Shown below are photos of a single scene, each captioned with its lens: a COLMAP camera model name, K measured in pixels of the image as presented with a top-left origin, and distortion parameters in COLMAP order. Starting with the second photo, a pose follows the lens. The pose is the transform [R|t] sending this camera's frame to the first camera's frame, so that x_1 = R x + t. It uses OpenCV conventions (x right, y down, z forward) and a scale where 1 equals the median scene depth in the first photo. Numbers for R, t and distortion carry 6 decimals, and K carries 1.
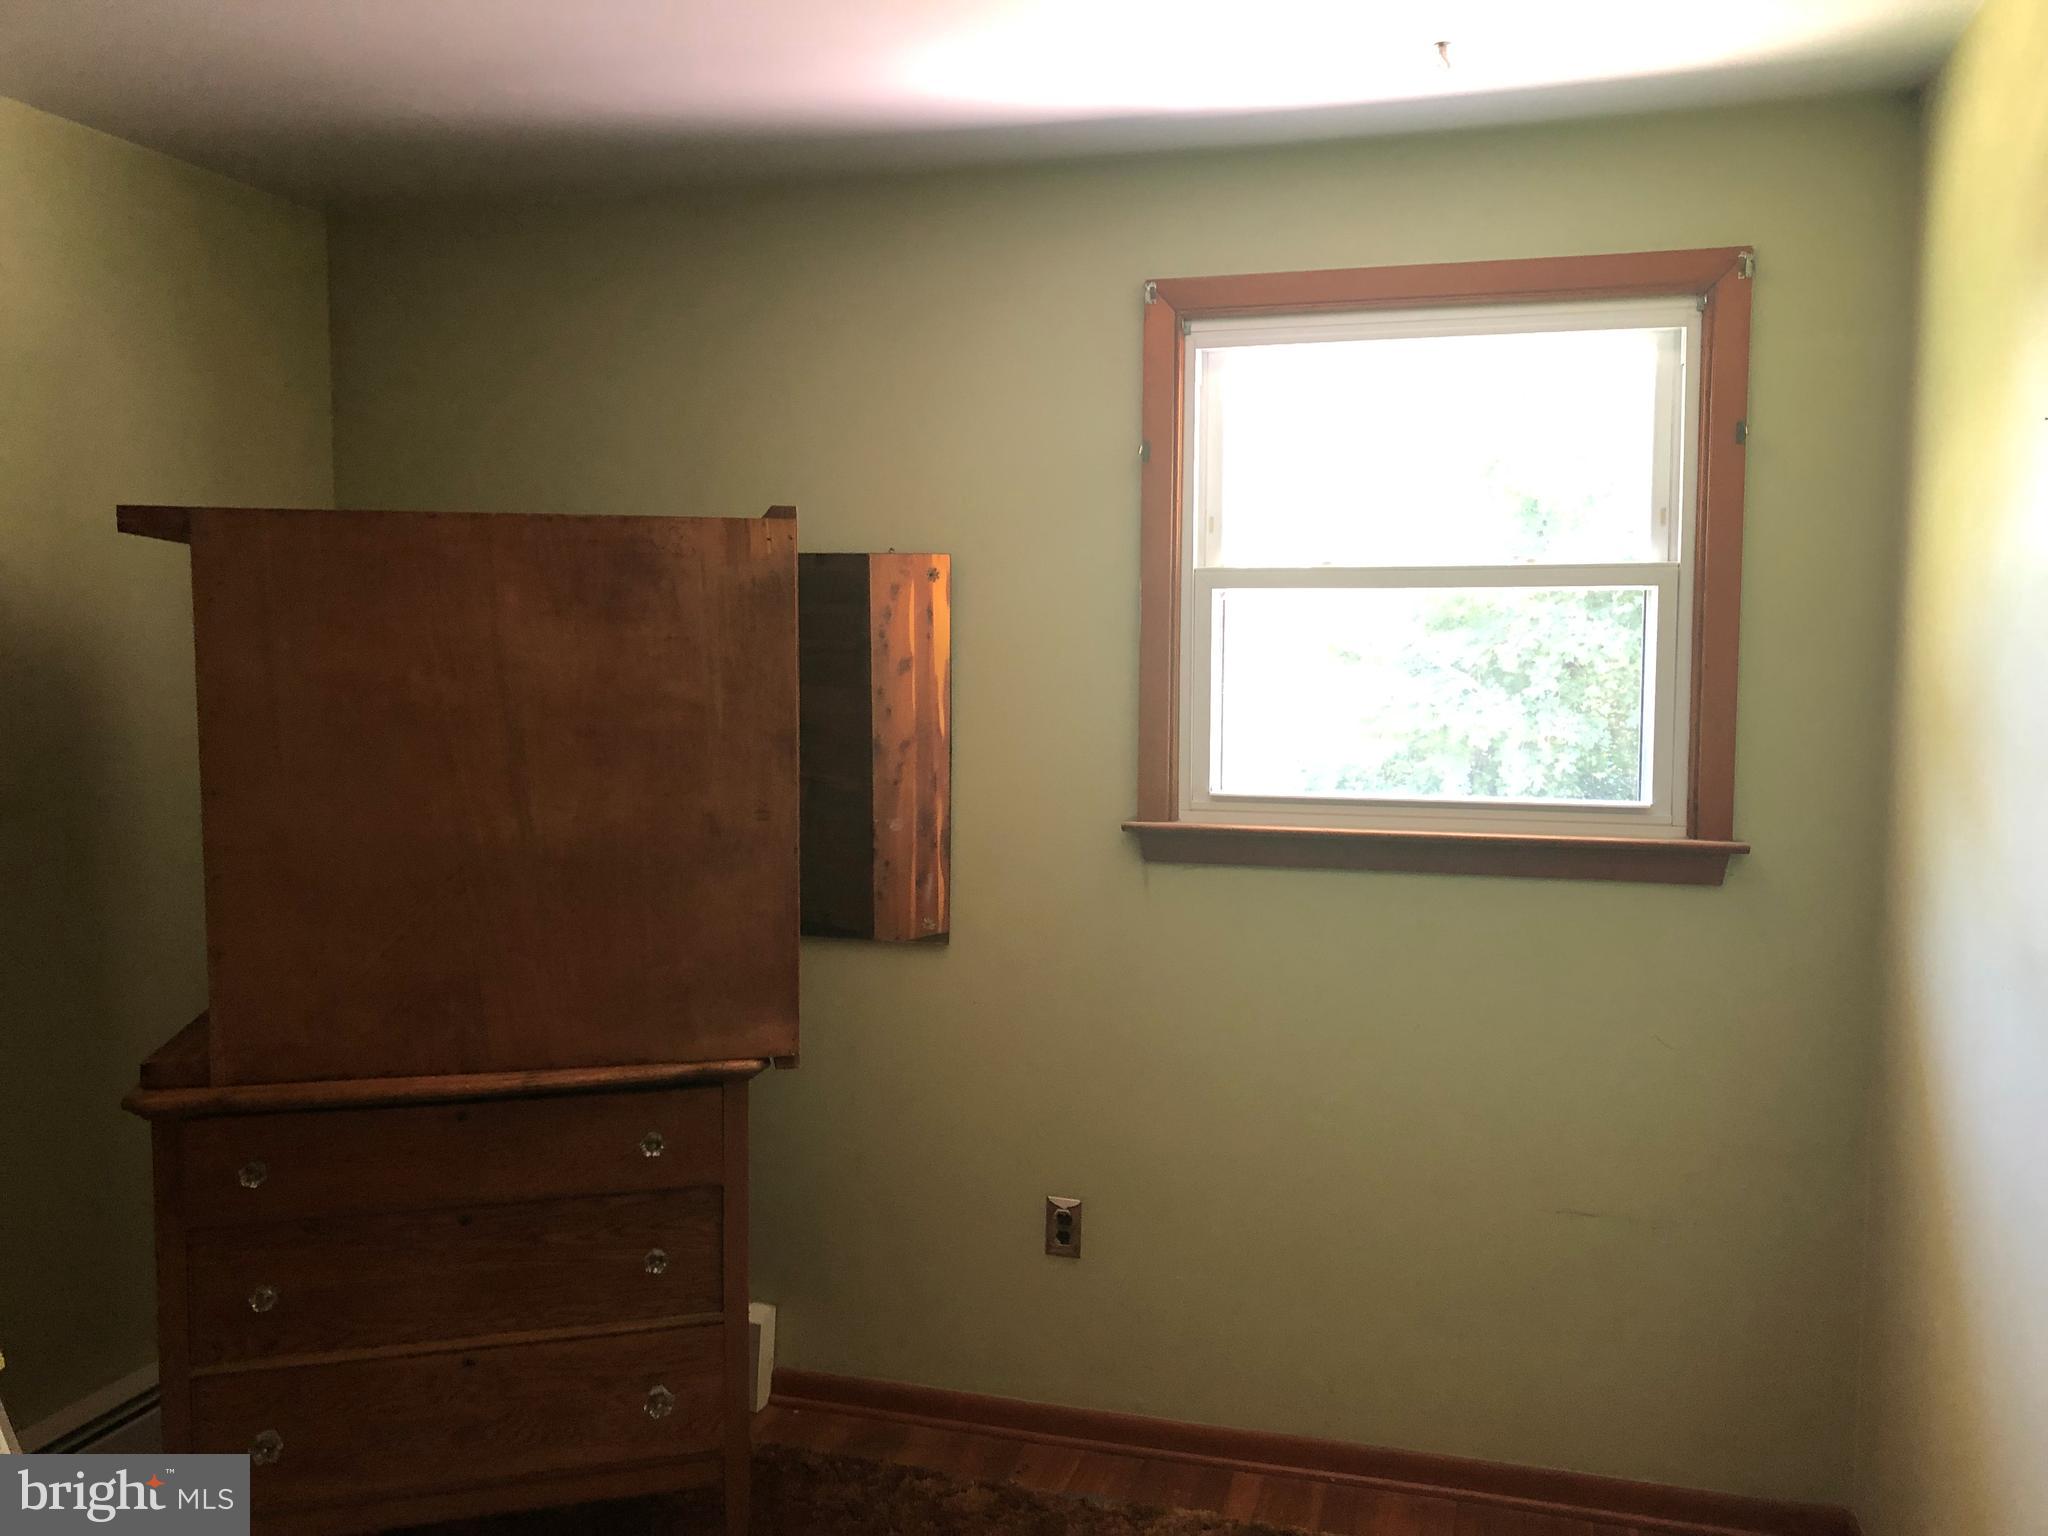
lens RADIAL K [[1680.0, 0, 1037.8], [0, 1680.0, 769.7], [0, 0, 1]] dist [0.050879, -0.093304]
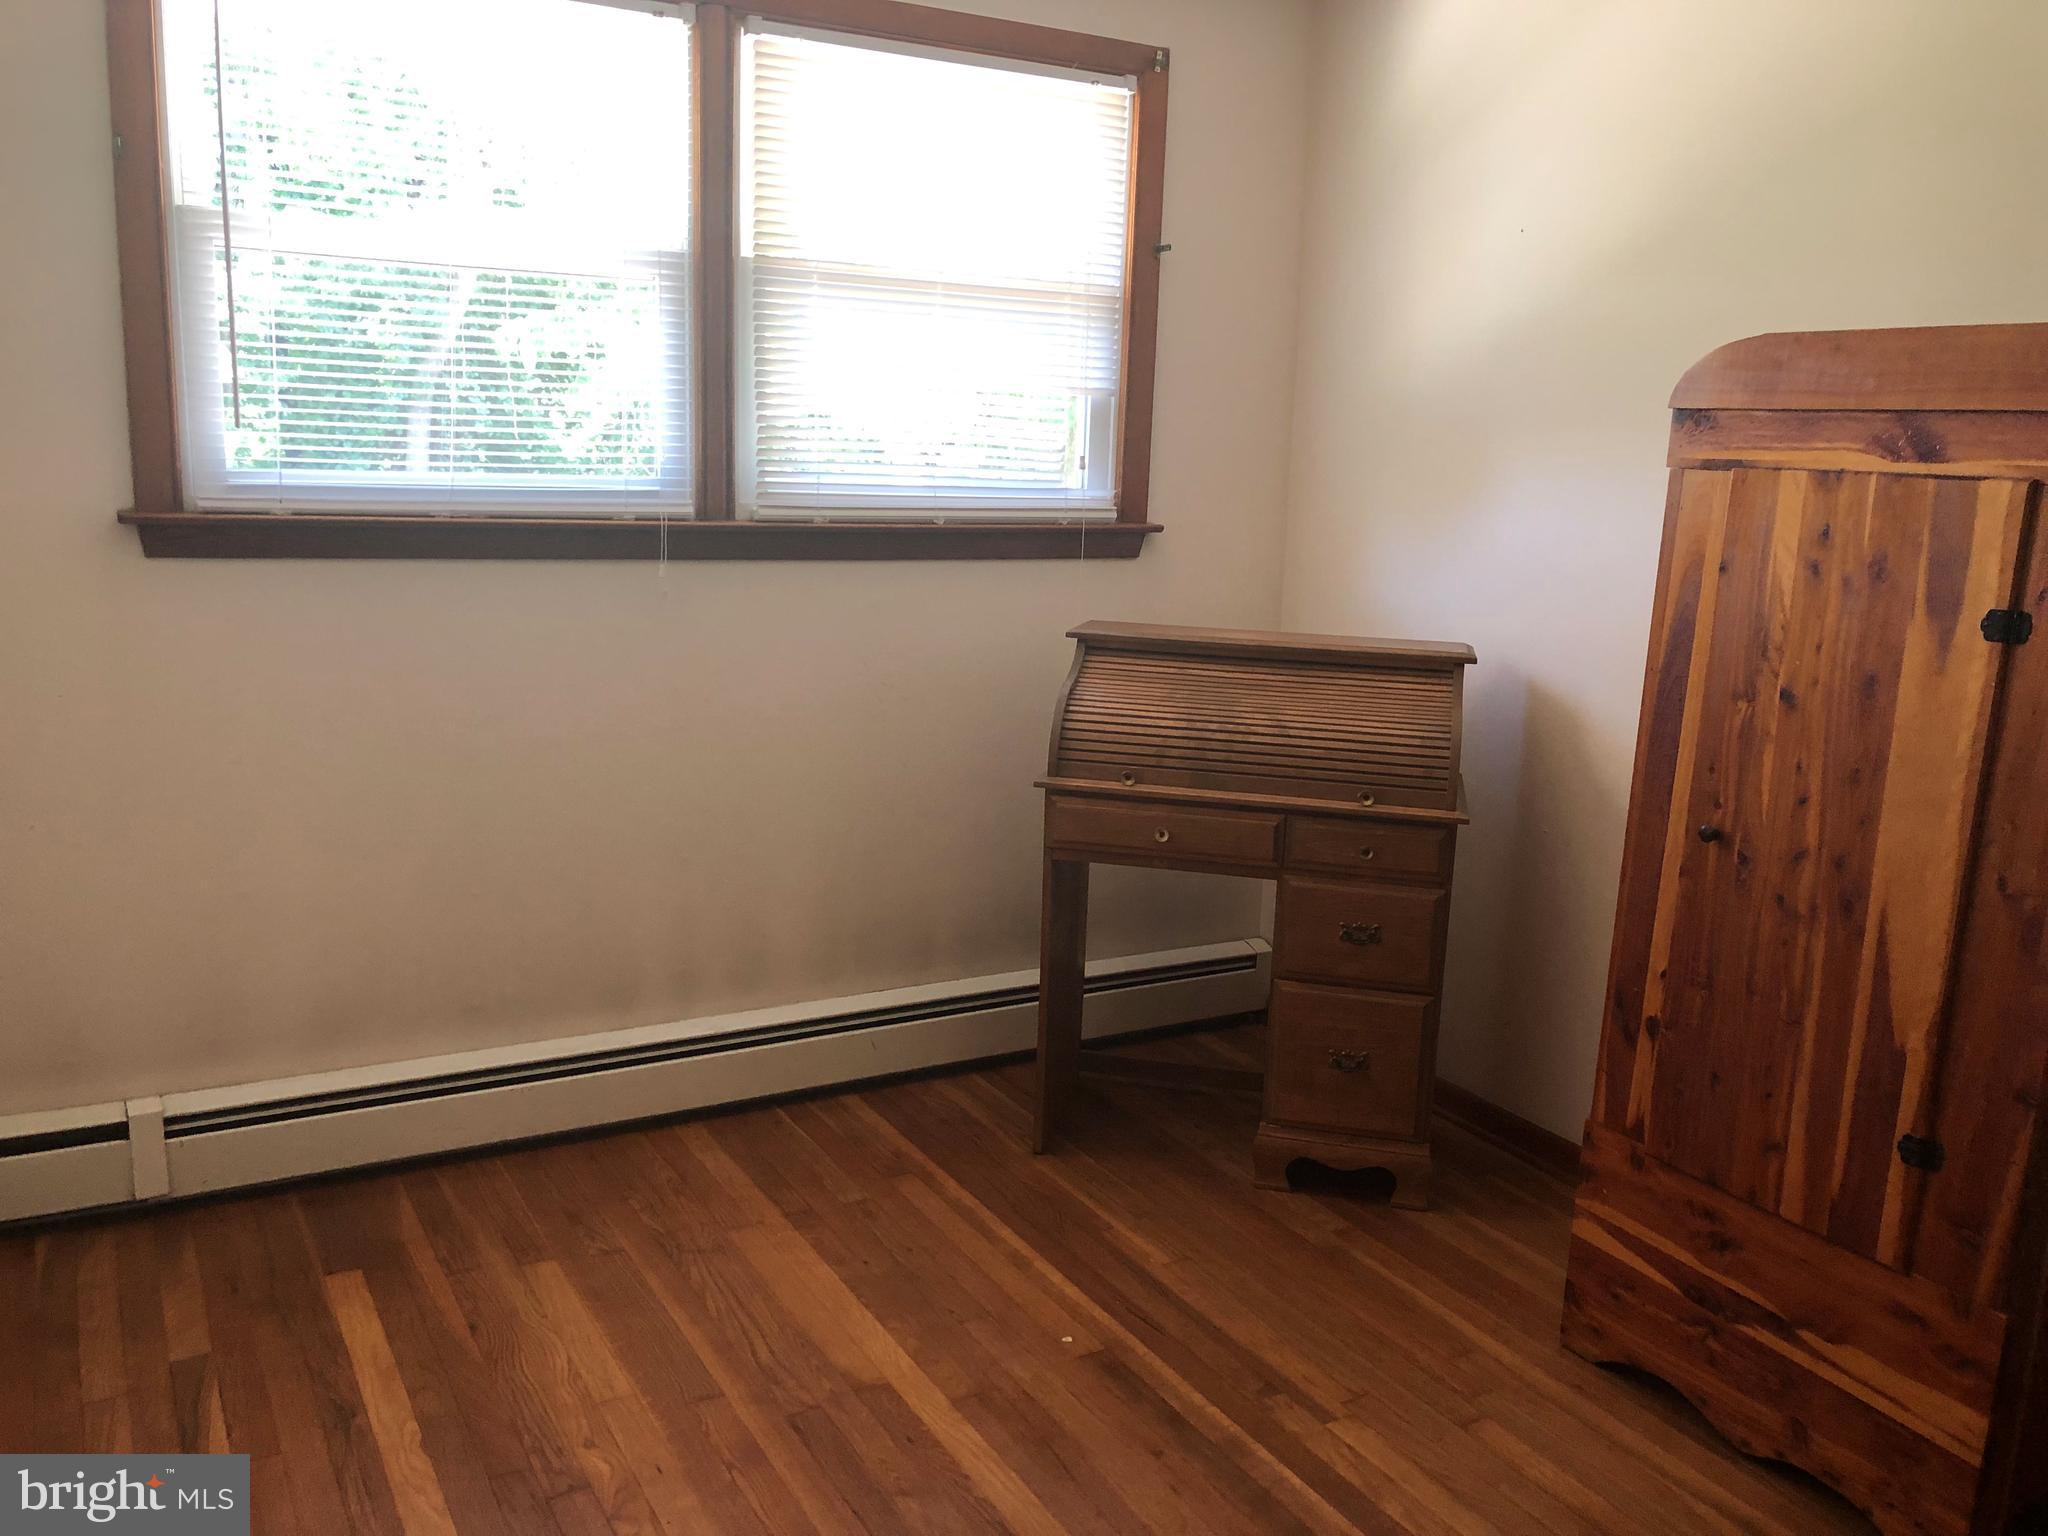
lens RADIAL K [[1680.0, 0, 1037.8], [0, 1680.0, 769.7], [0, 0, 1]] dist [0.050879, -0.093304]
pose [[0.714927, -0.130323, 0.686946, -0.537044], [-0.003968, 0.981704, 0.190371, -0.015278], [-0.699188, -0.138827, 0.701330, 0.138921]]
